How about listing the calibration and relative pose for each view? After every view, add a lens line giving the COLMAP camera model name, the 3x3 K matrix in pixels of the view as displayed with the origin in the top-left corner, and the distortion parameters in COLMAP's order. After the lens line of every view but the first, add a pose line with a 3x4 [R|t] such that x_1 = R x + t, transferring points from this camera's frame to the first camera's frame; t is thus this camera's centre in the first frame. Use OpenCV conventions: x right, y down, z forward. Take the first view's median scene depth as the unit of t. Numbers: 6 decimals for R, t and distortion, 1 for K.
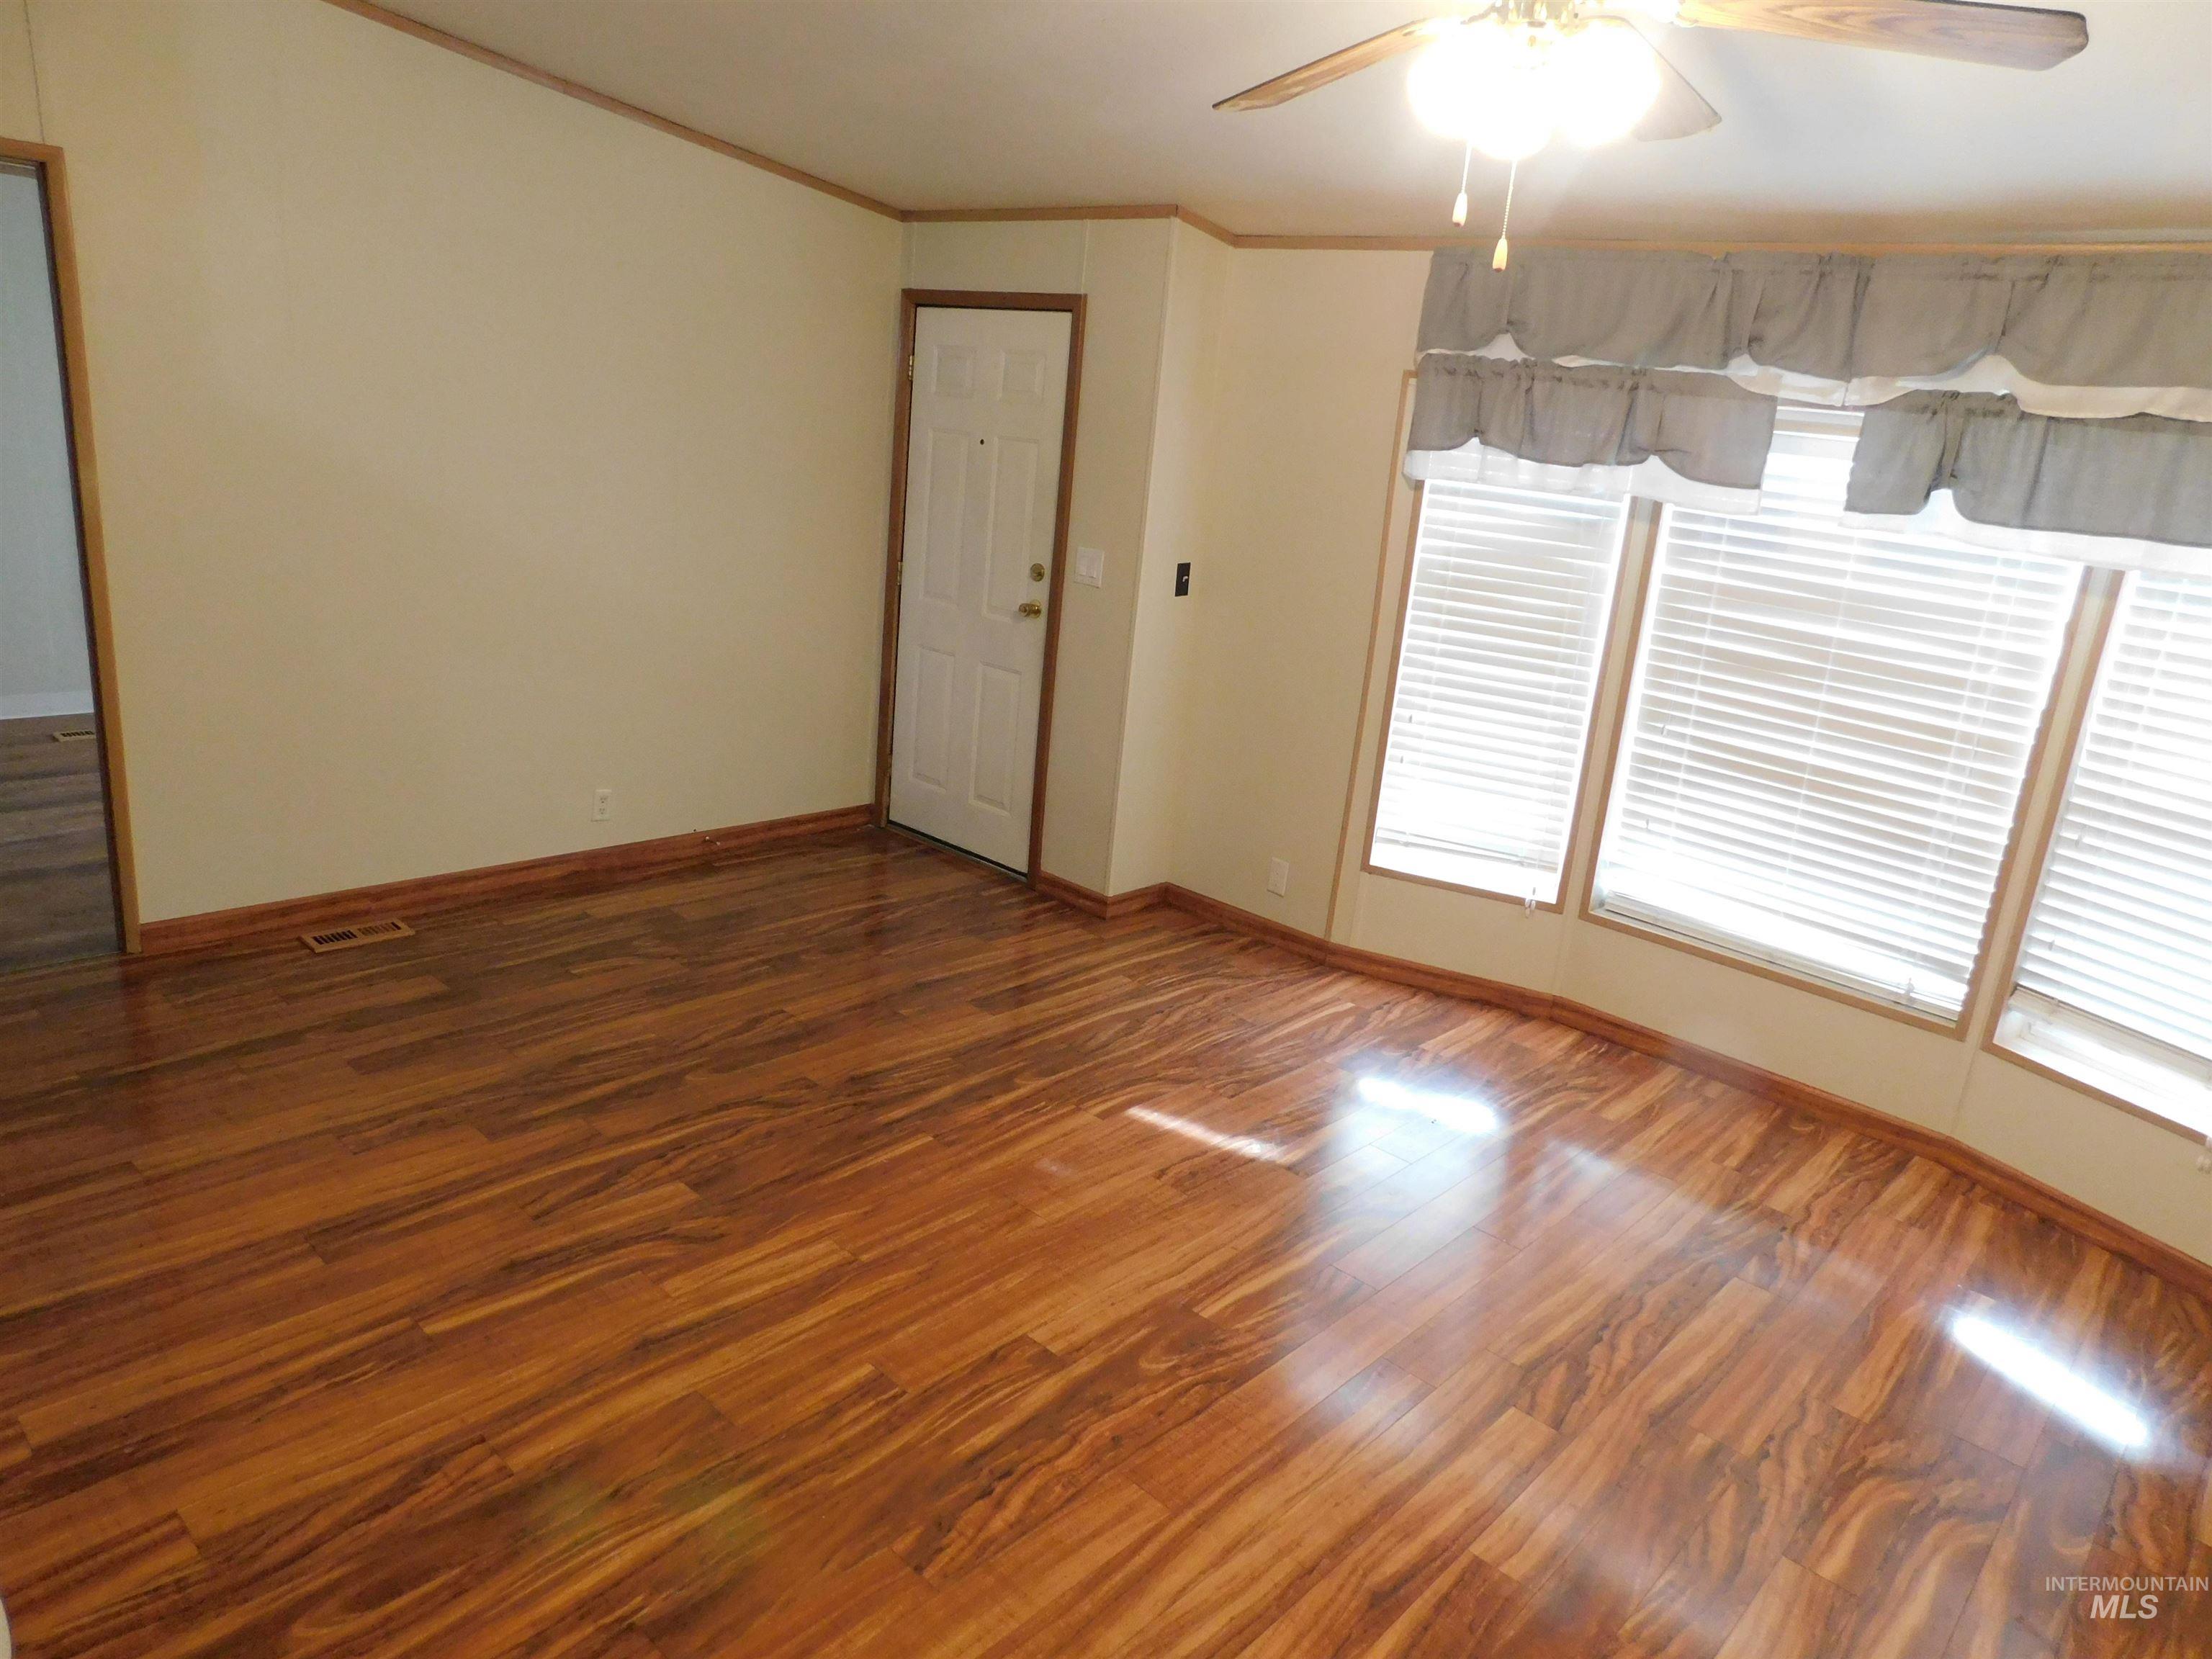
lens RADIAL K [[1453.1, 0, 1099.0], [0, 1453.1, 834.2], [0, 0, 1]] dist [-0.077968, 0.054383]
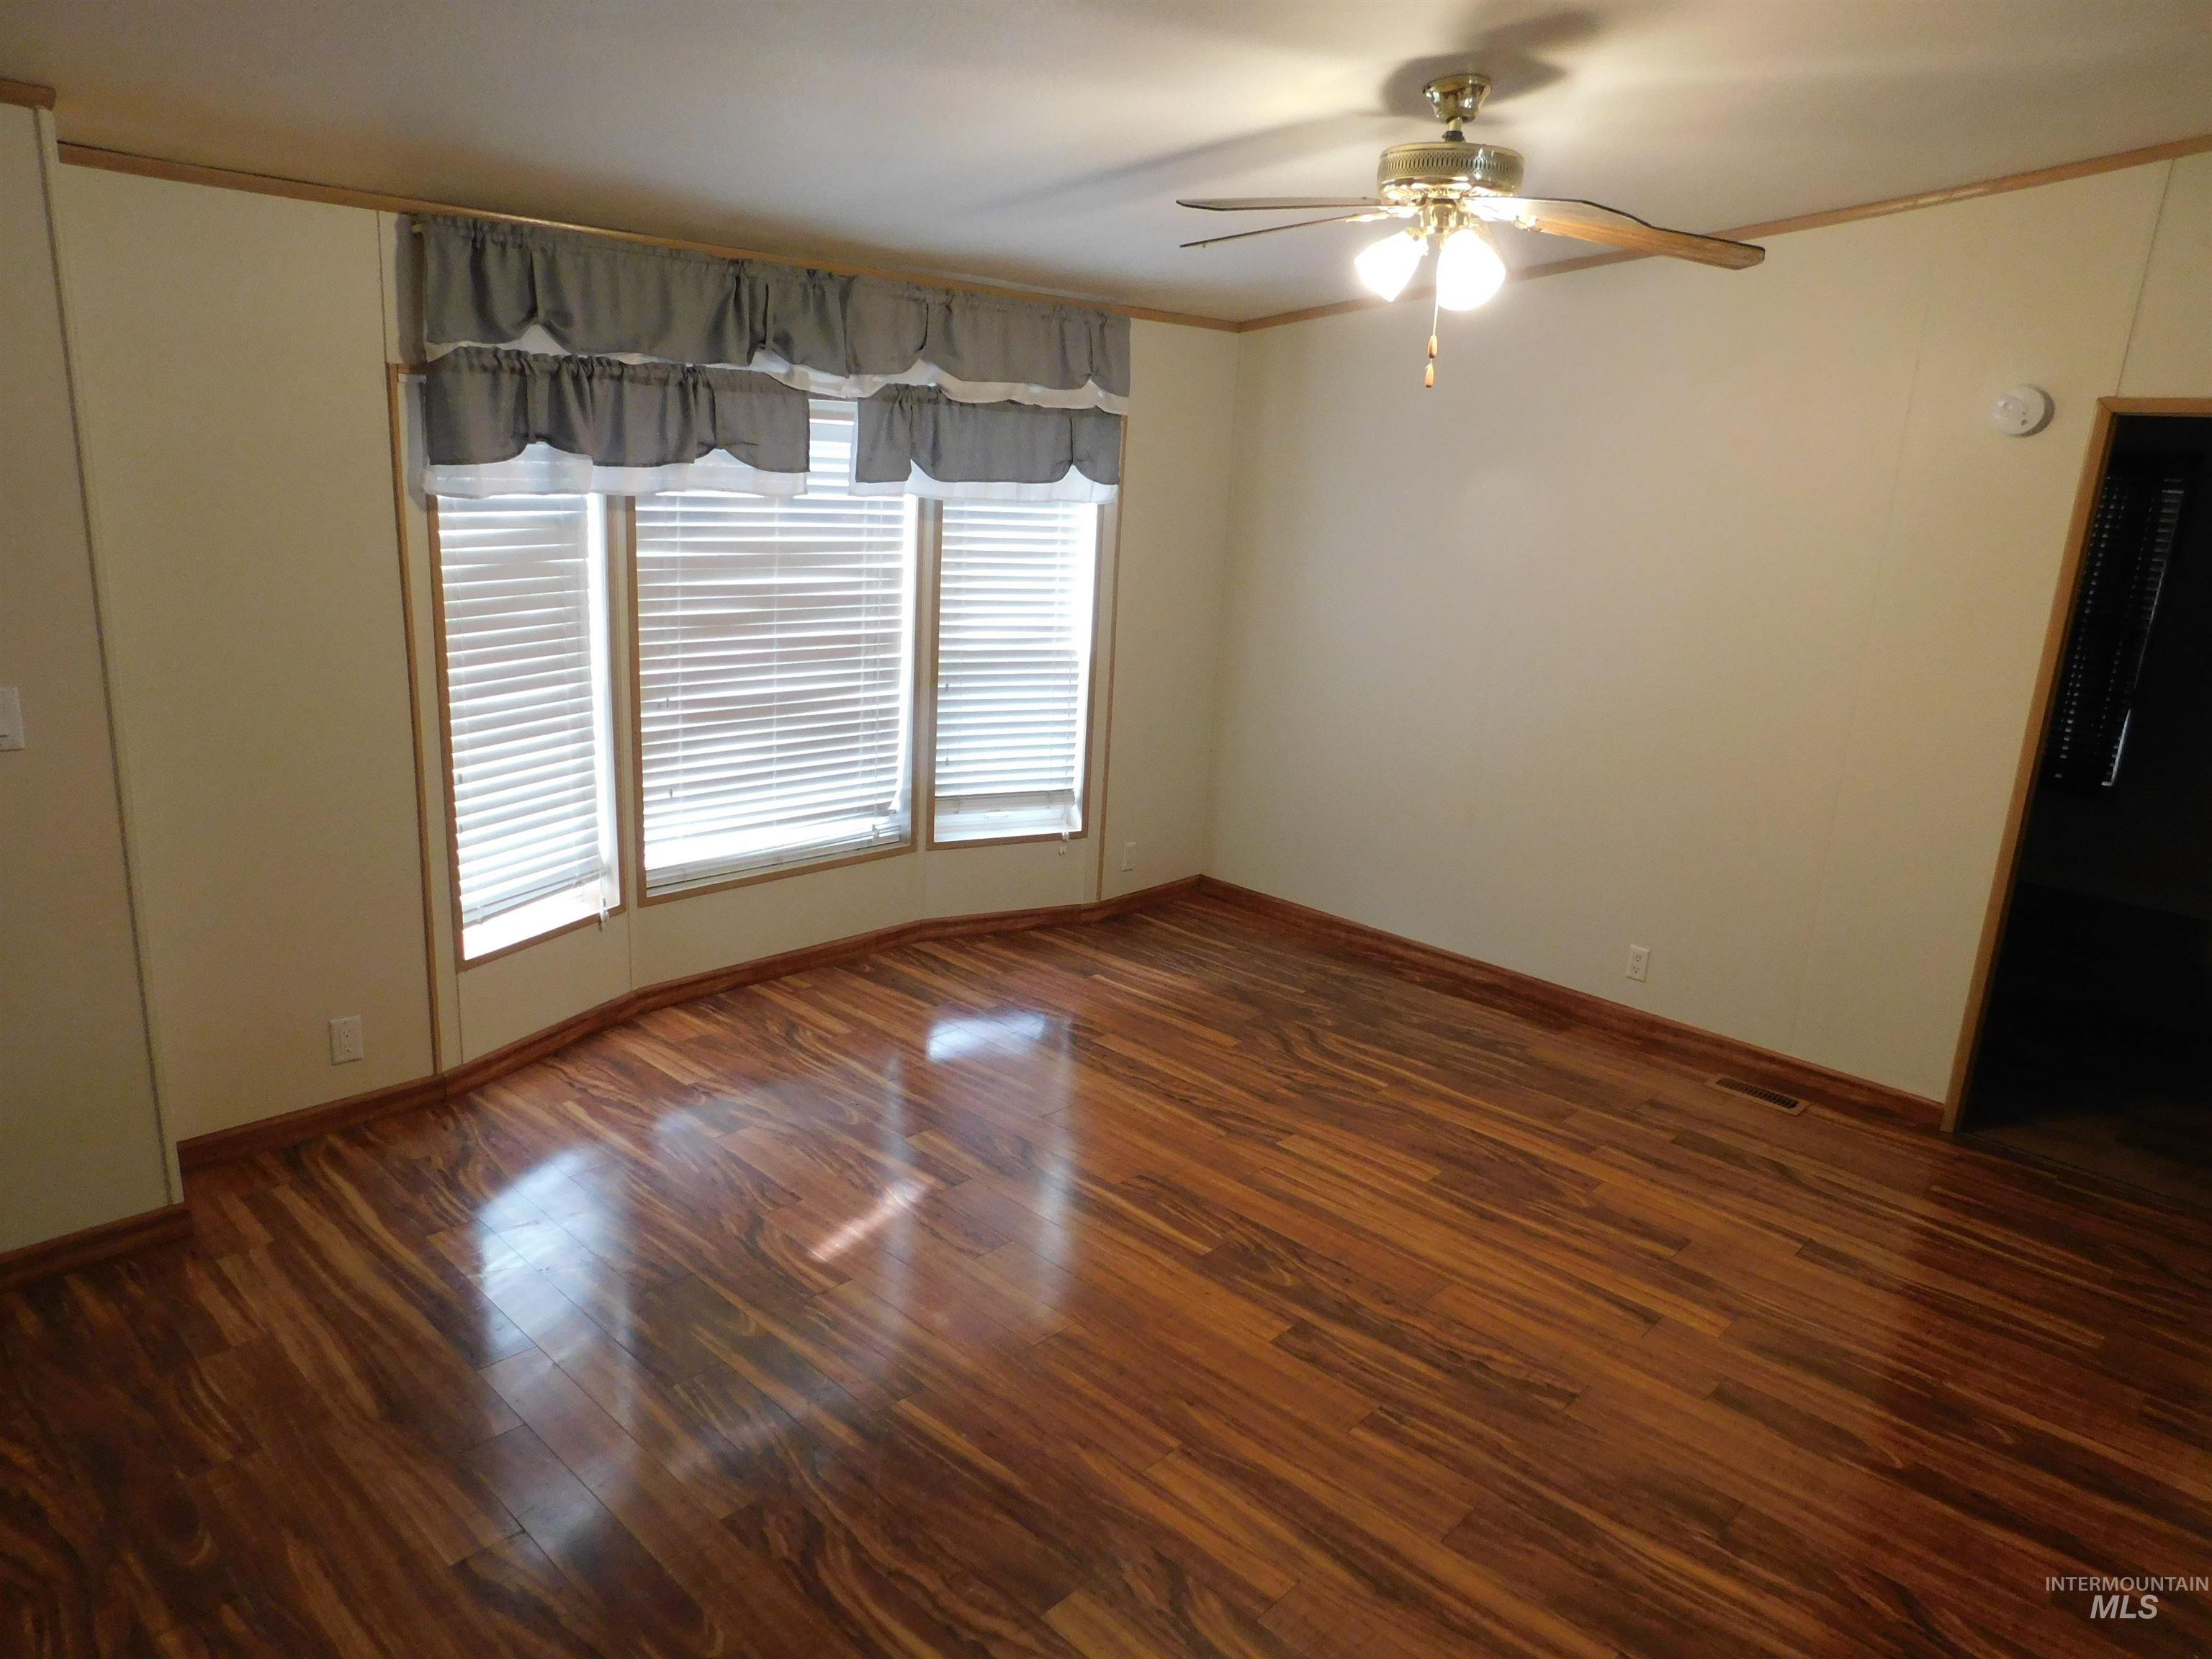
lens RADIAL K [[1453.1, 0, 1099.0], [0, 1453.1, 834.2], [0, 0, 1]] dist [-0.077968, 0.054383]
pose [[0.017677, -0.344232, 0.938718, -0.706377], [0.235042, 0.913985, 0.330736, -0.295400], [-0.971825, 0.214791, 0.097066, 0.700910]]
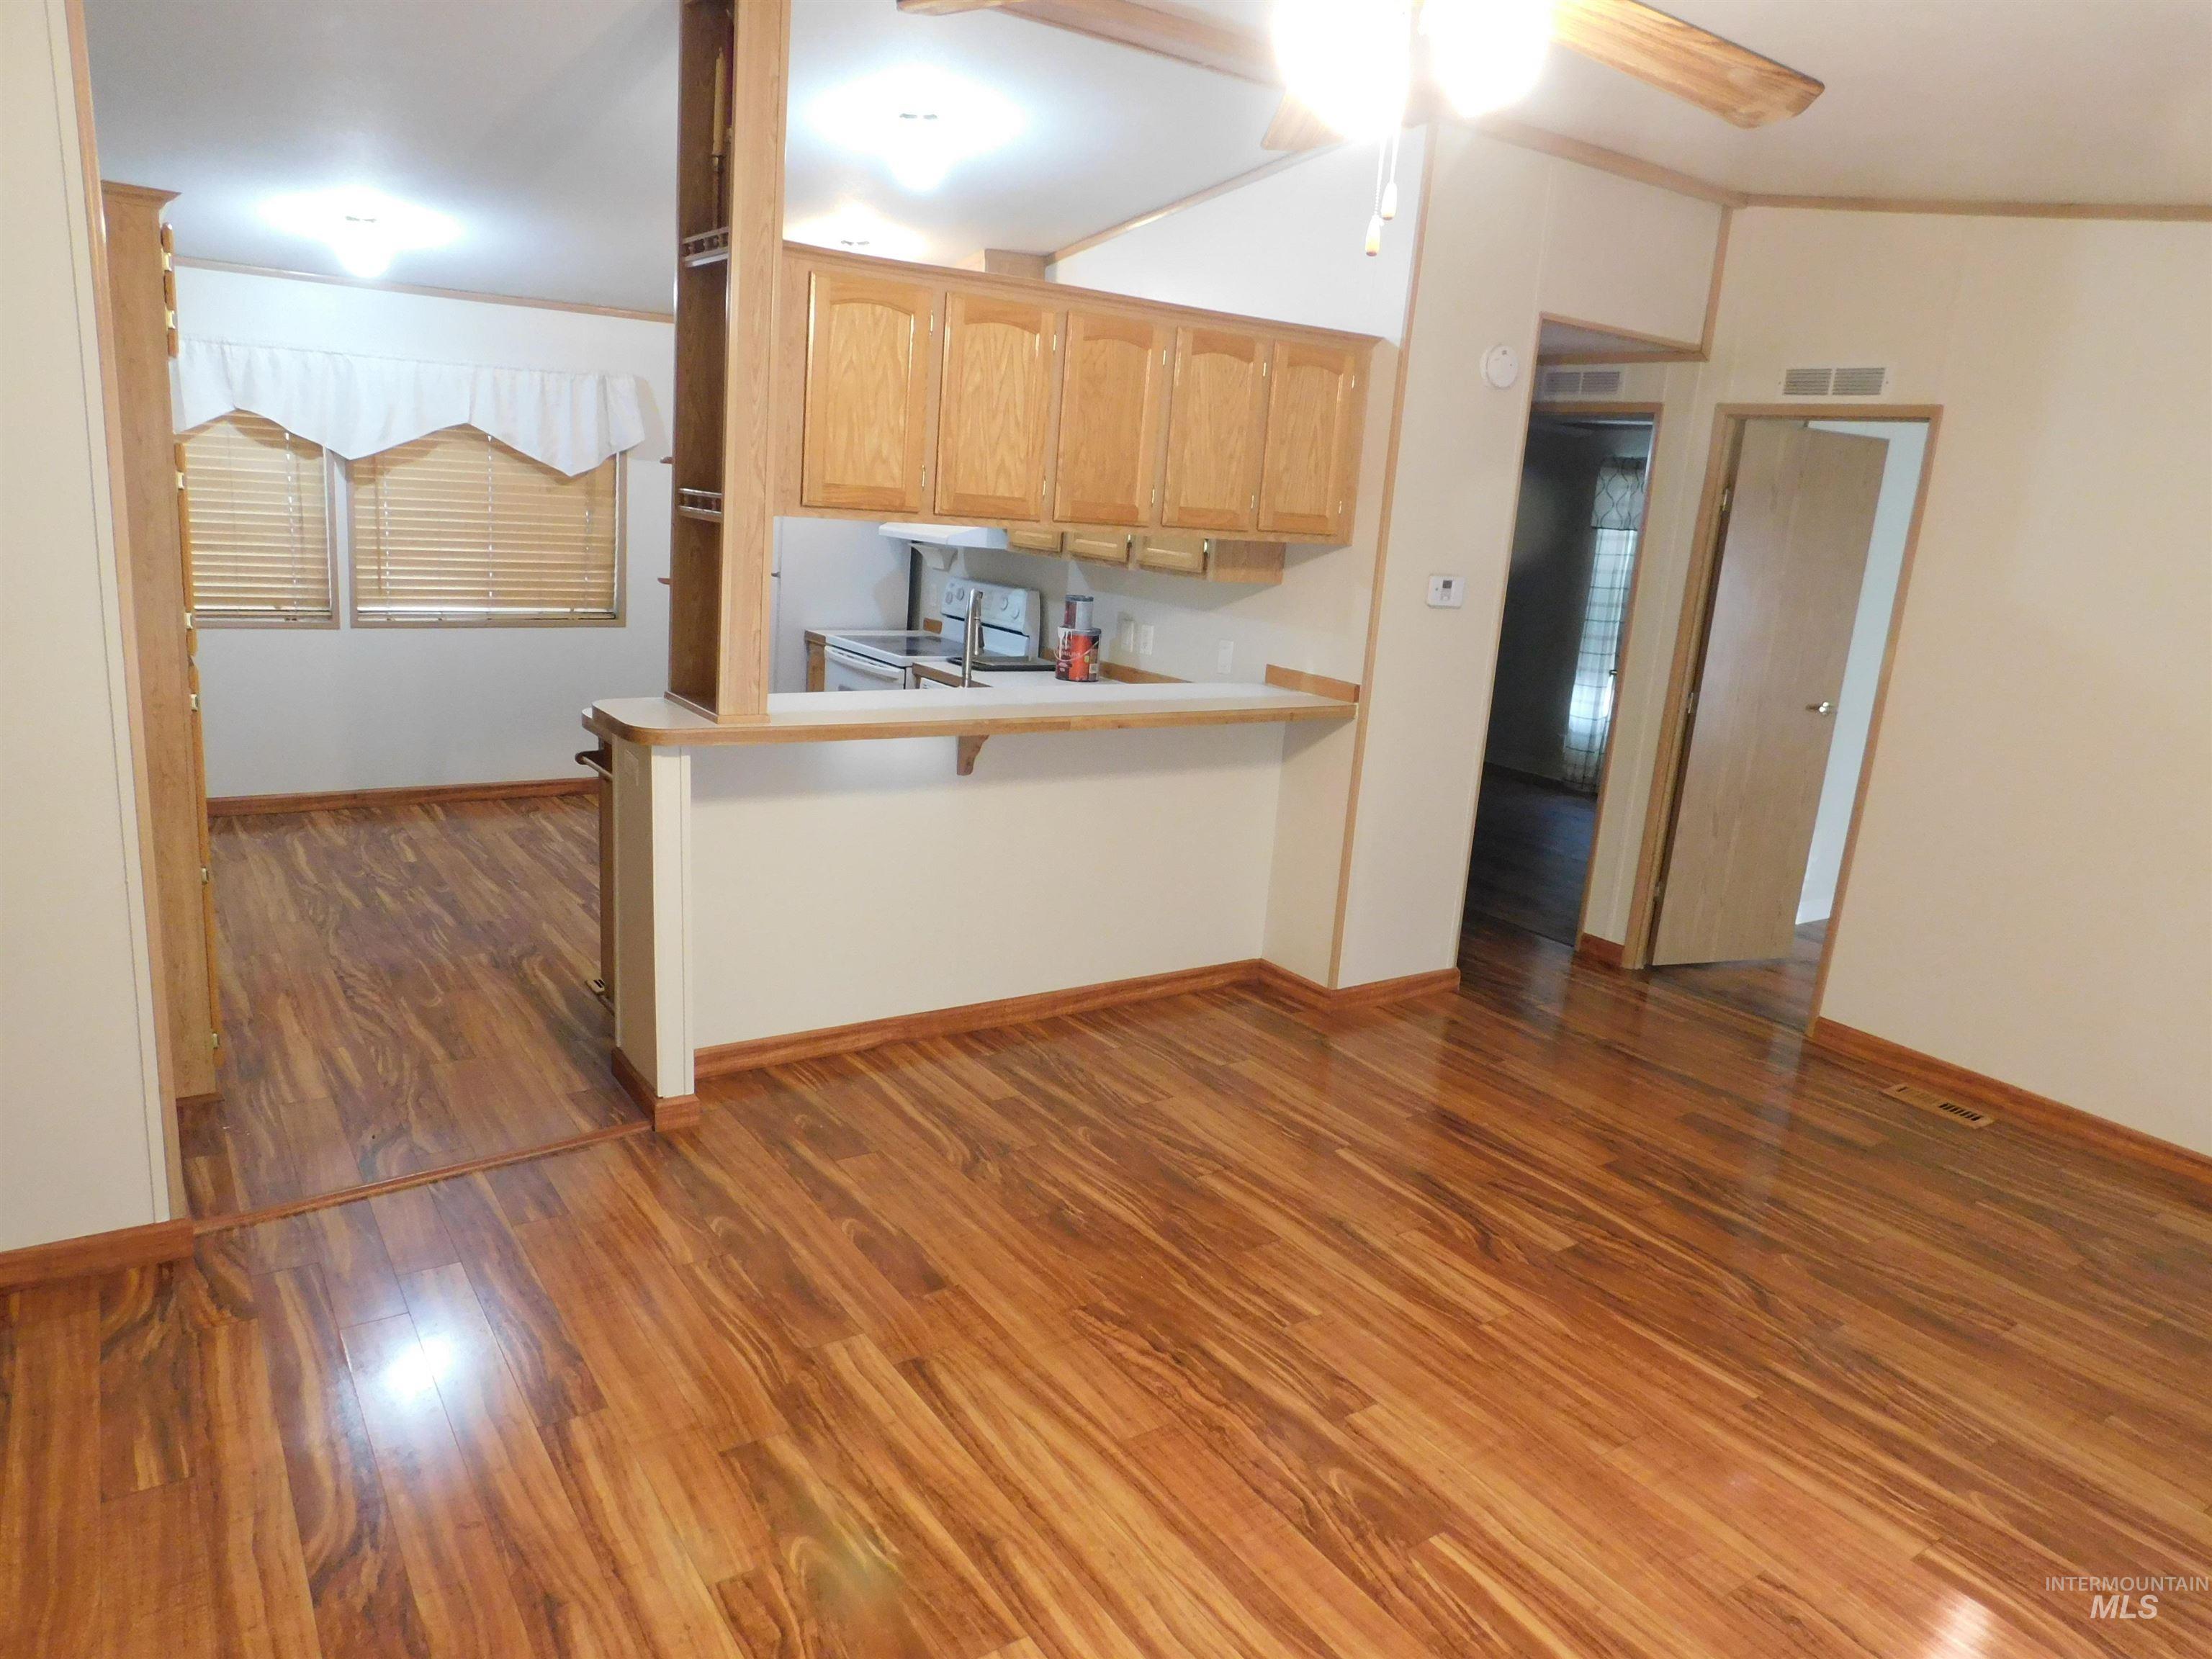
lens RADIAL K [[1453.1, 0, 1099.0], [0, 1453.1, 834.2], [0, 0, 1]] dist [-0.077968, 0.054383]
pose [[-0.211648, 0.124012, -0.969446, 0.667797], [-0.371908, 0.907075, 0.197228, -0.096564], [0.903819, 0.402288, -0.145860, 0.608789]]
